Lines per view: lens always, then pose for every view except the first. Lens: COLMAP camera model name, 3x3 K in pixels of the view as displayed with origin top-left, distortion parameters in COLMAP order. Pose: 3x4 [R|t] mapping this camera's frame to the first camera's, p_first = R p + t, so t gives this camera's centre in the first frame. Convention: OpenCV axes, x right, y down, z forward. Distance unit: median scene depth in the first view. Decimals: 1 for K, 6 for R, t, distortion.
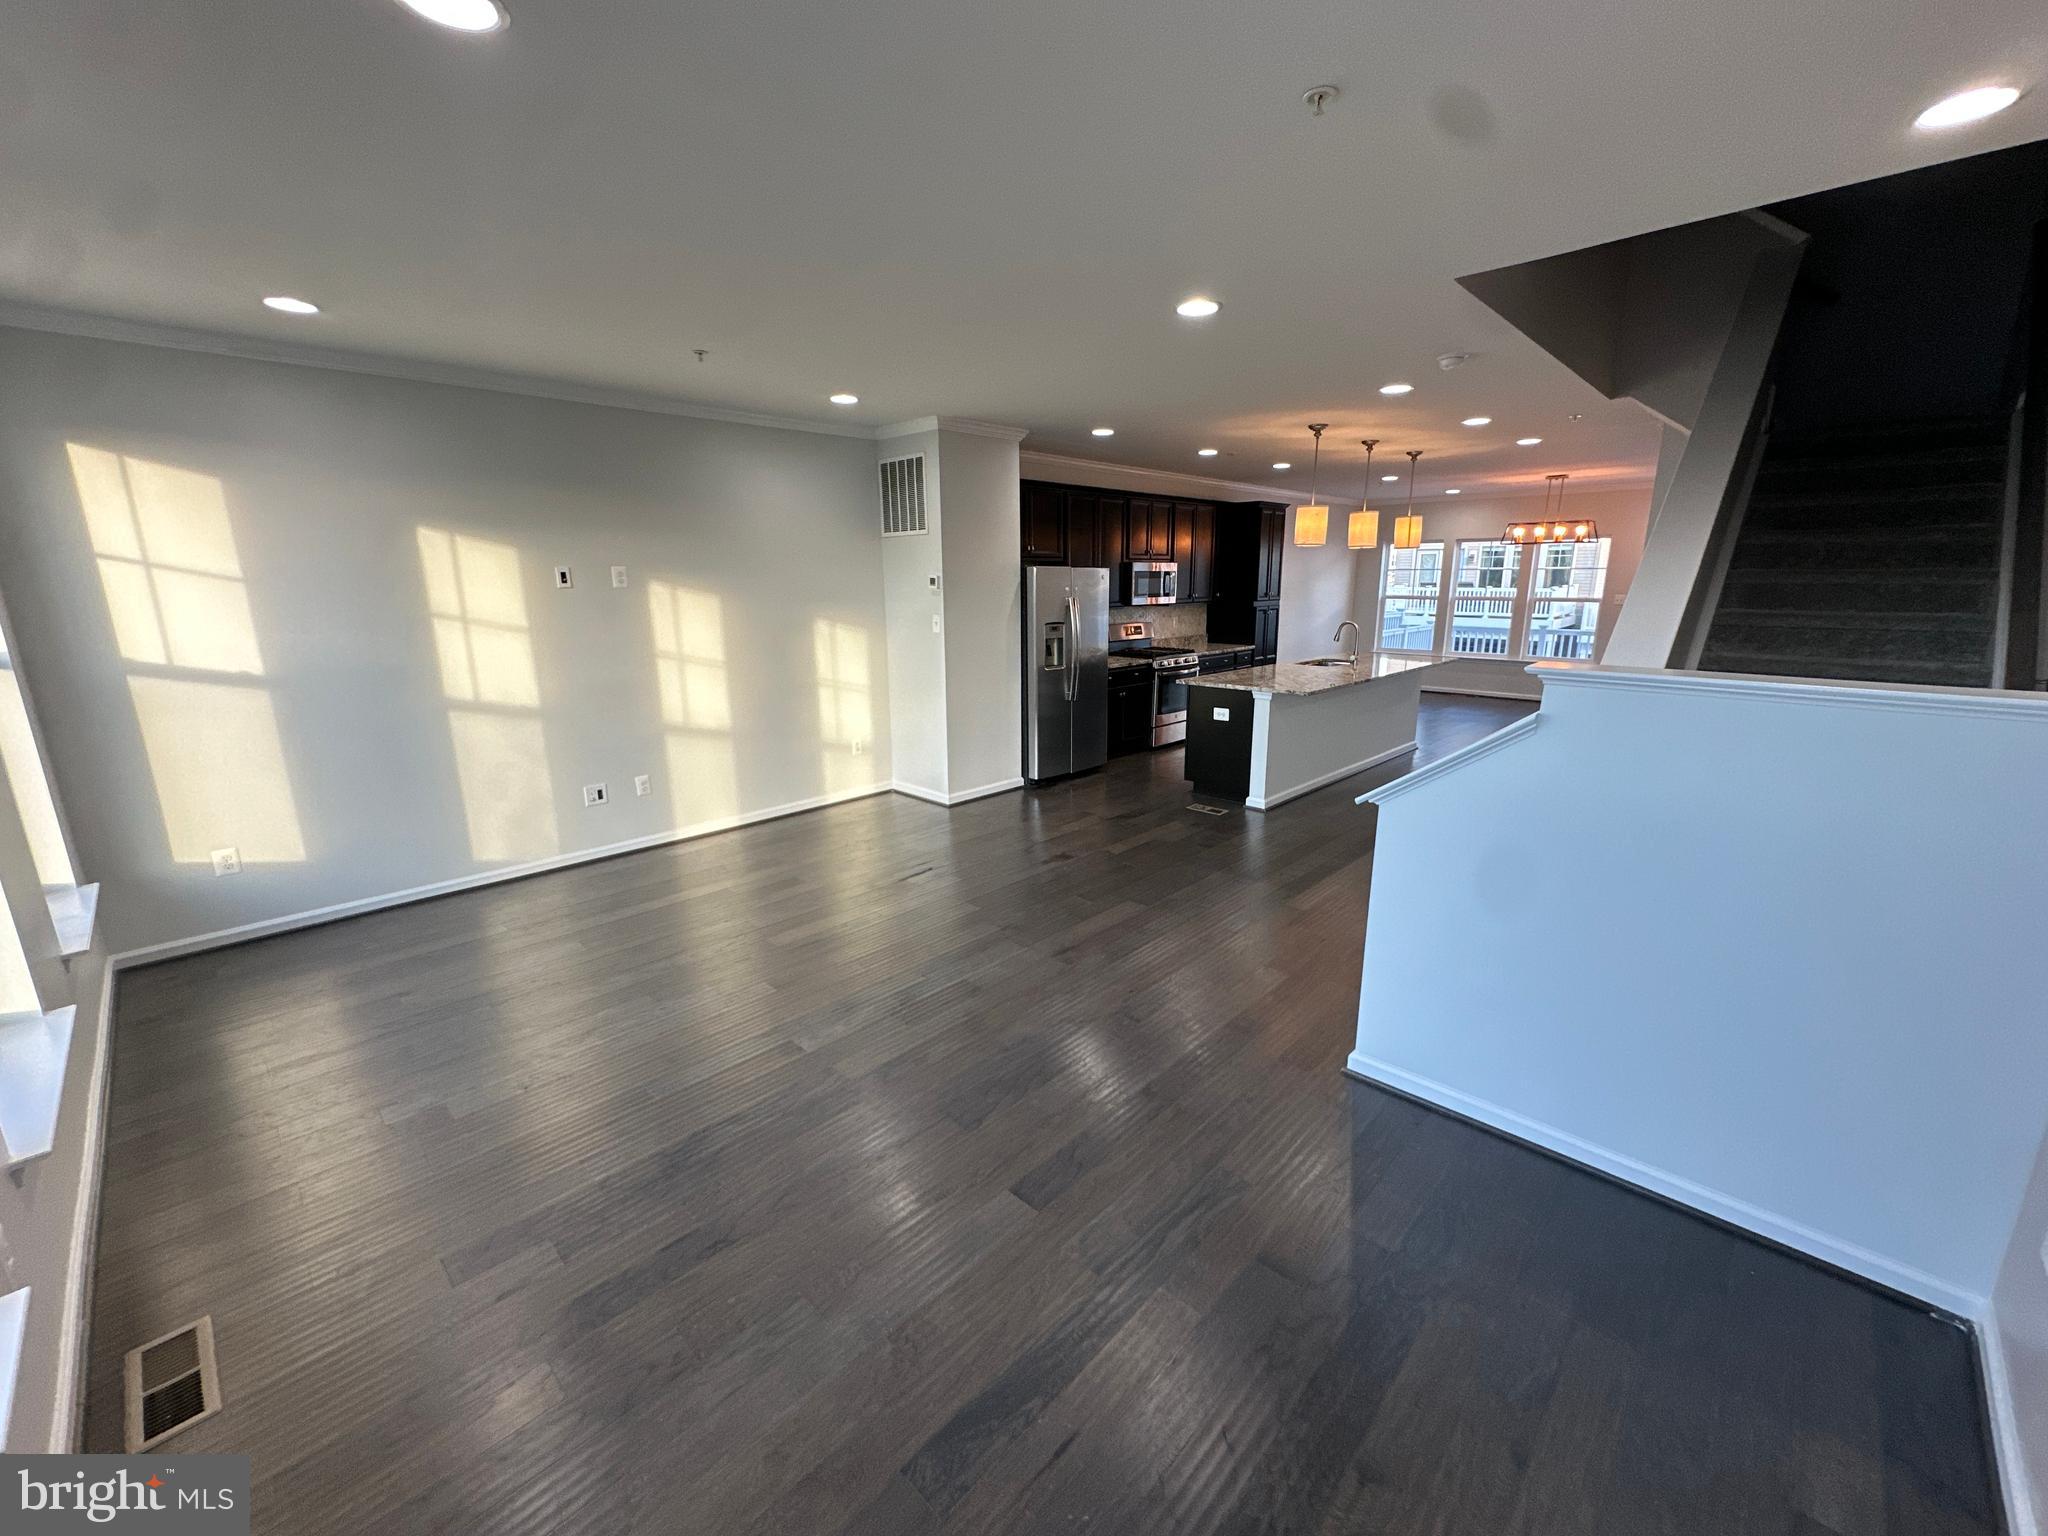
lens RADIAL K [[813.9, 0, 1026.1], [0, 813.9, 770.0], [0, 0, 1]] dist [-0.004713, 0.000020]
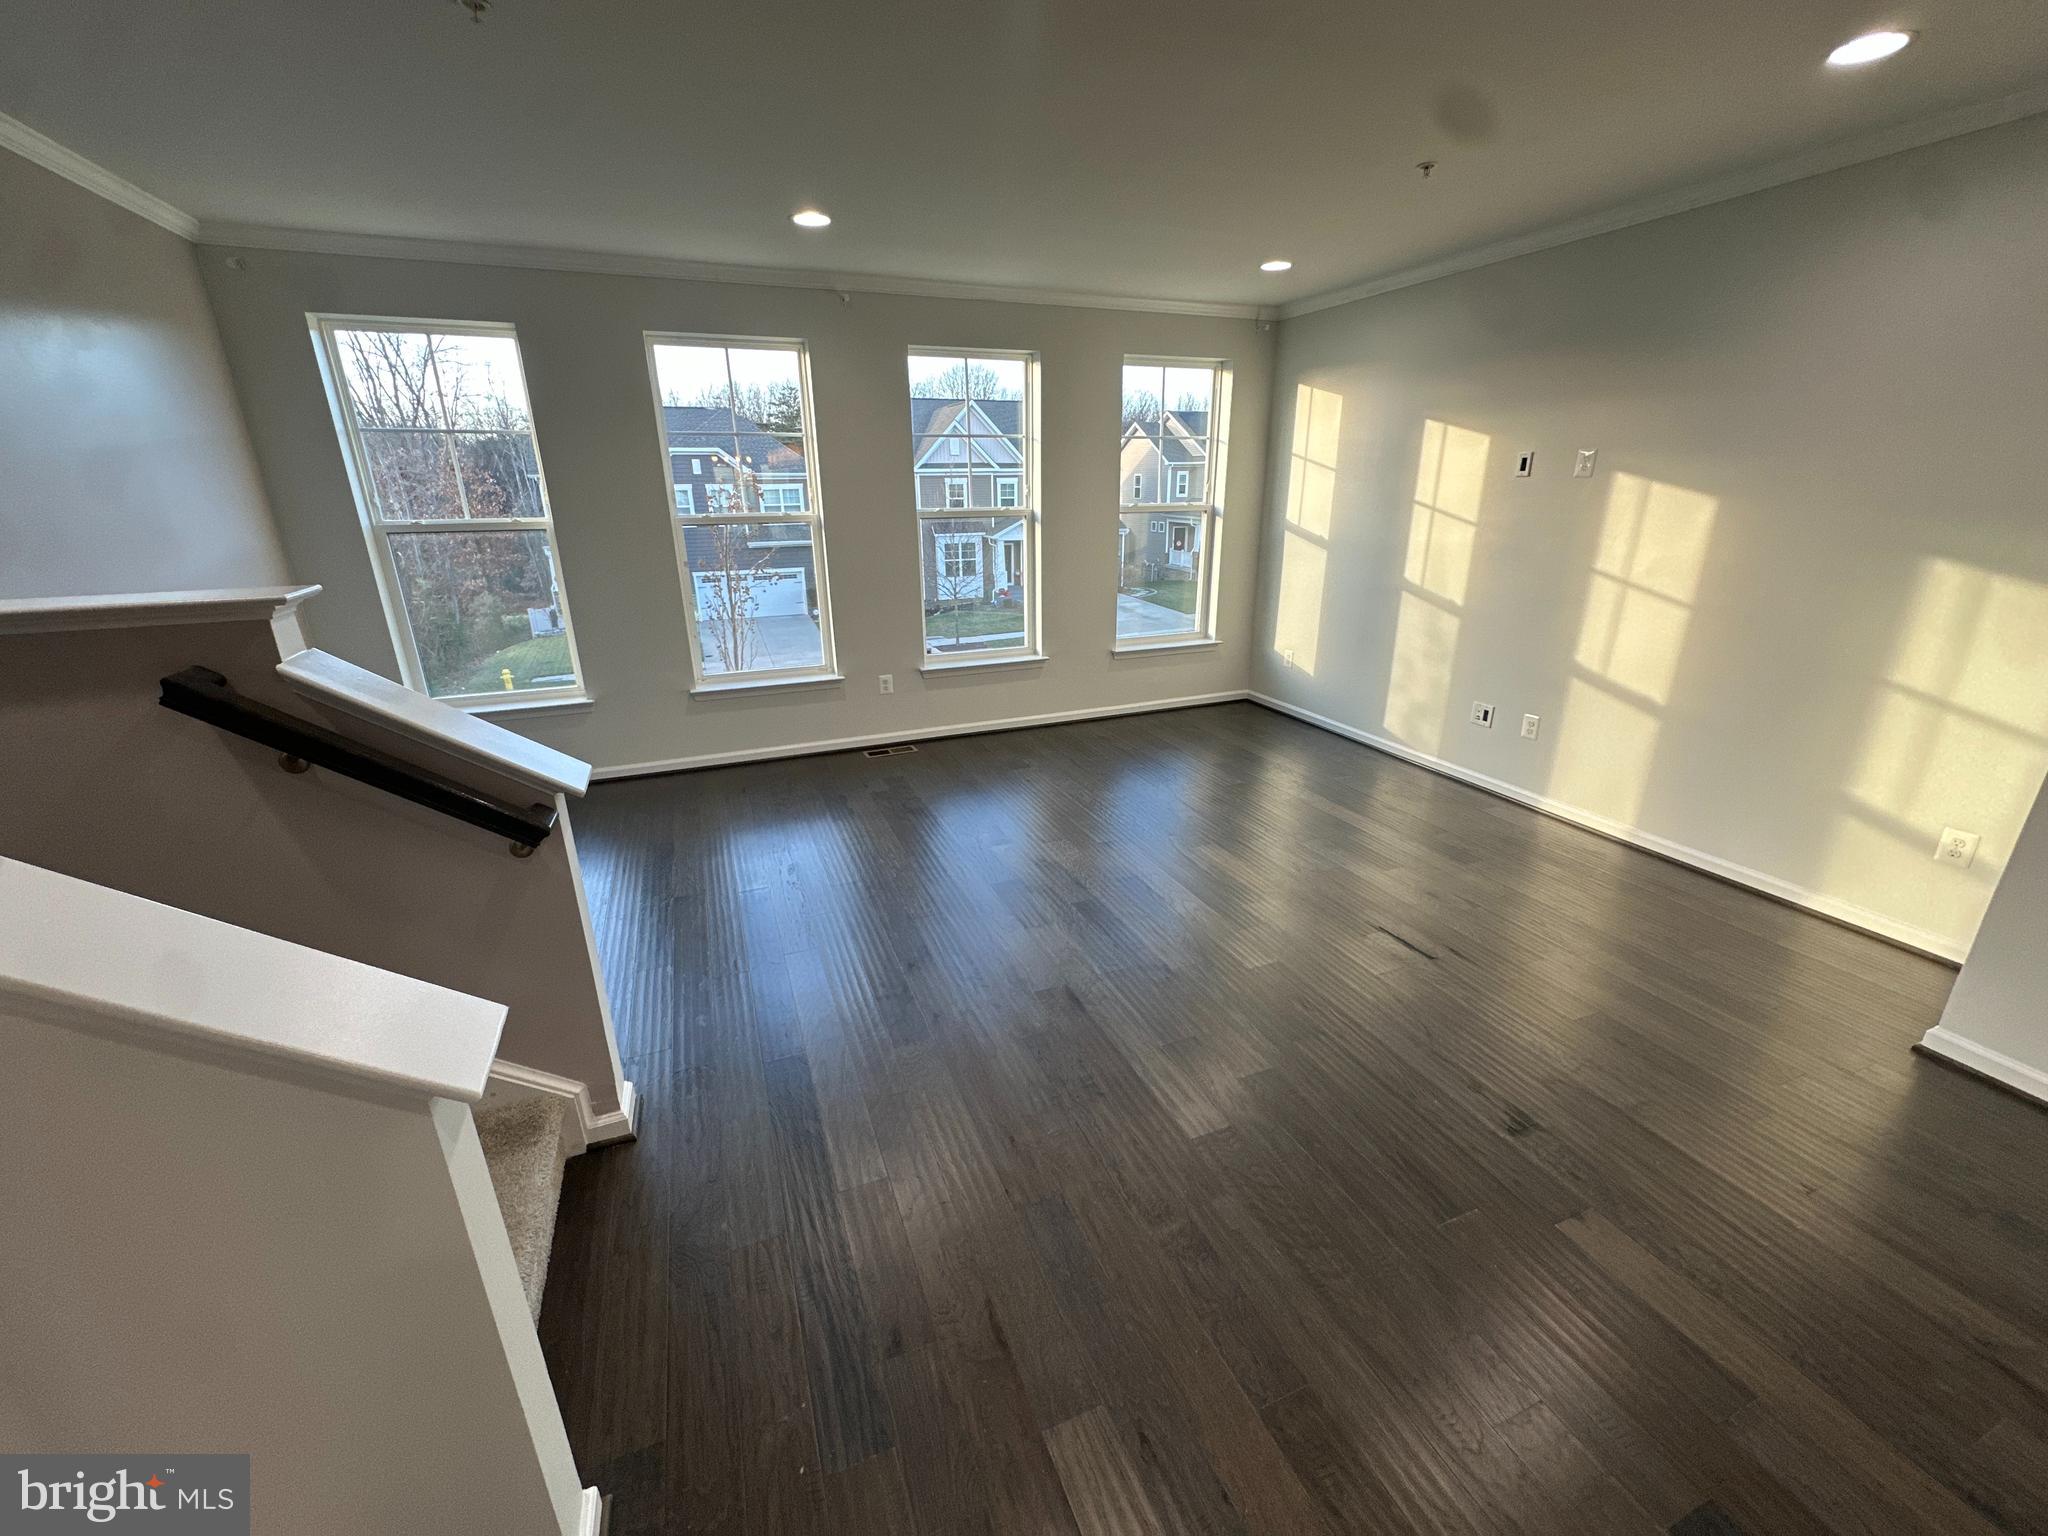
lens RADIAL K [[813.9, 0, 1026.1], [0, 813.9, 770.0], [0, 0, 1]] dist [-0.004713, 0.000020]
pose [[-0.408973, 0.314301, -0.856712, 0.381424], [-0.199606, 0.885270, 0.420065, -0.155807], [0.890448, 0.342800, -0.299316, 0.679478]]
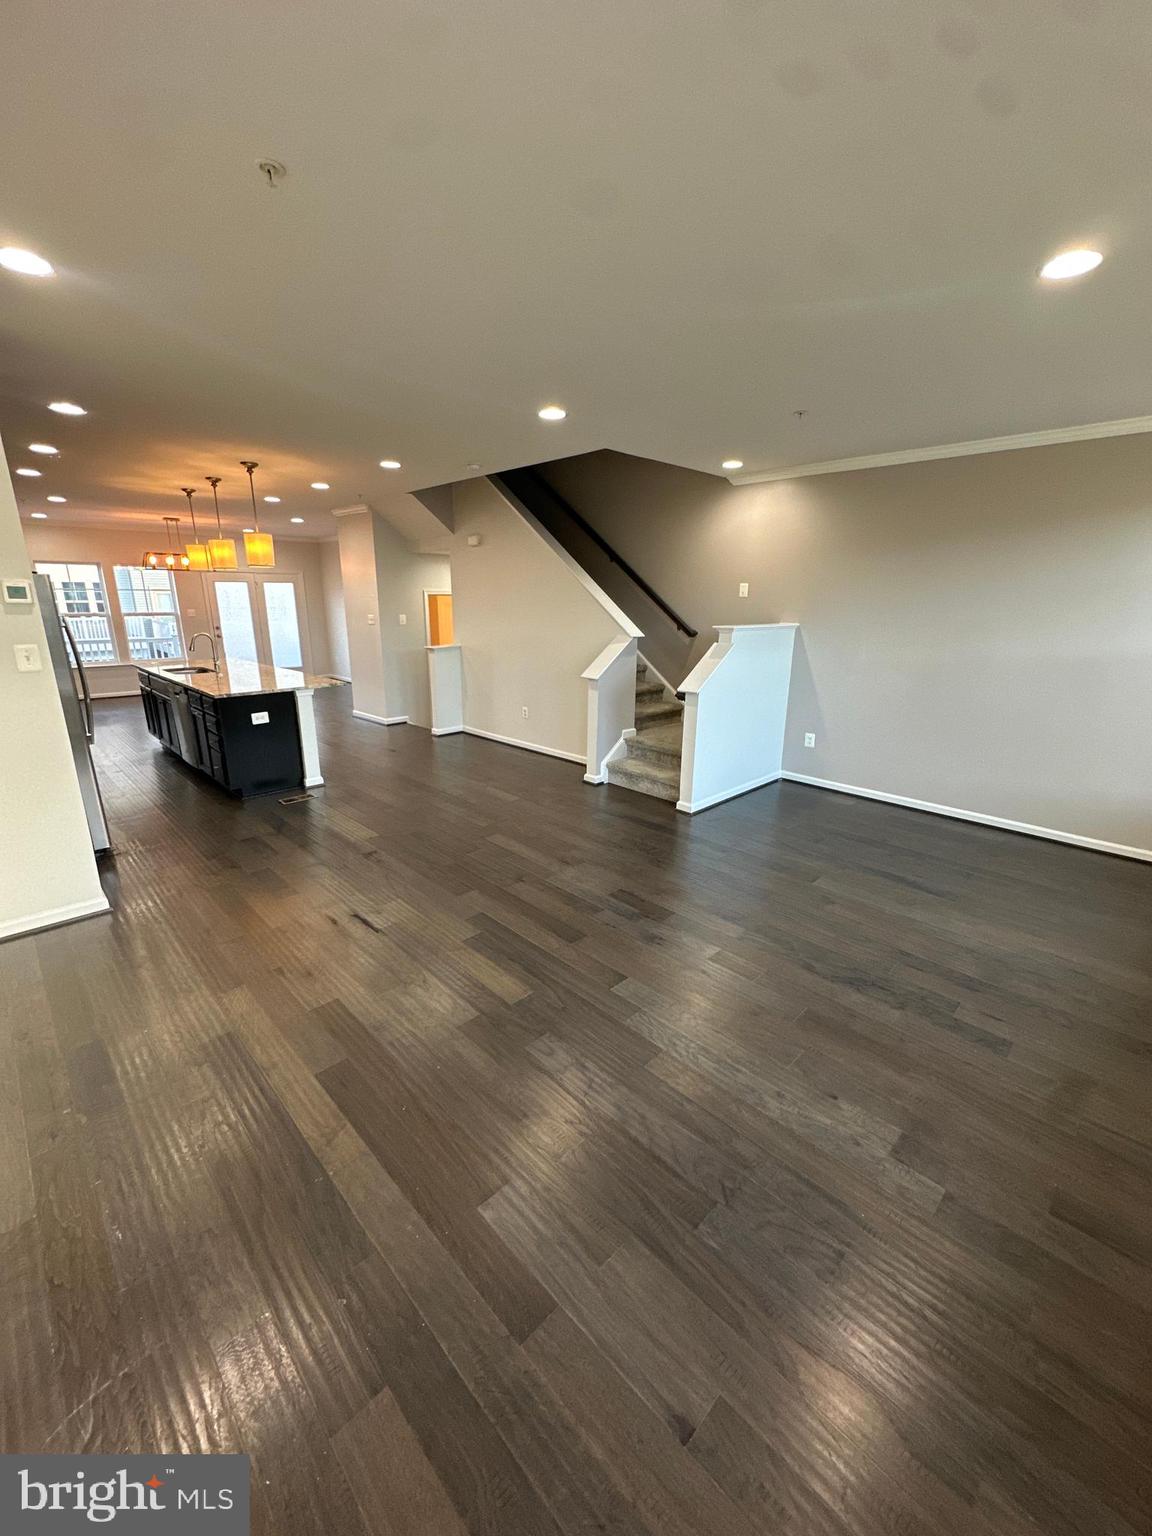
lens RADIAL K [[610.5, 0, 574.1], [0, 610.5, 768.5], [0, 0, 1]] dist [-0.004713, 0.000020]
pose [[0.026162, -0.261399, 0.964876, -0.565896], [0.224227, 0.942147, 0.249162, -0.114517], [-0.974186, 0.209833, 0.083261, 0.530246]]
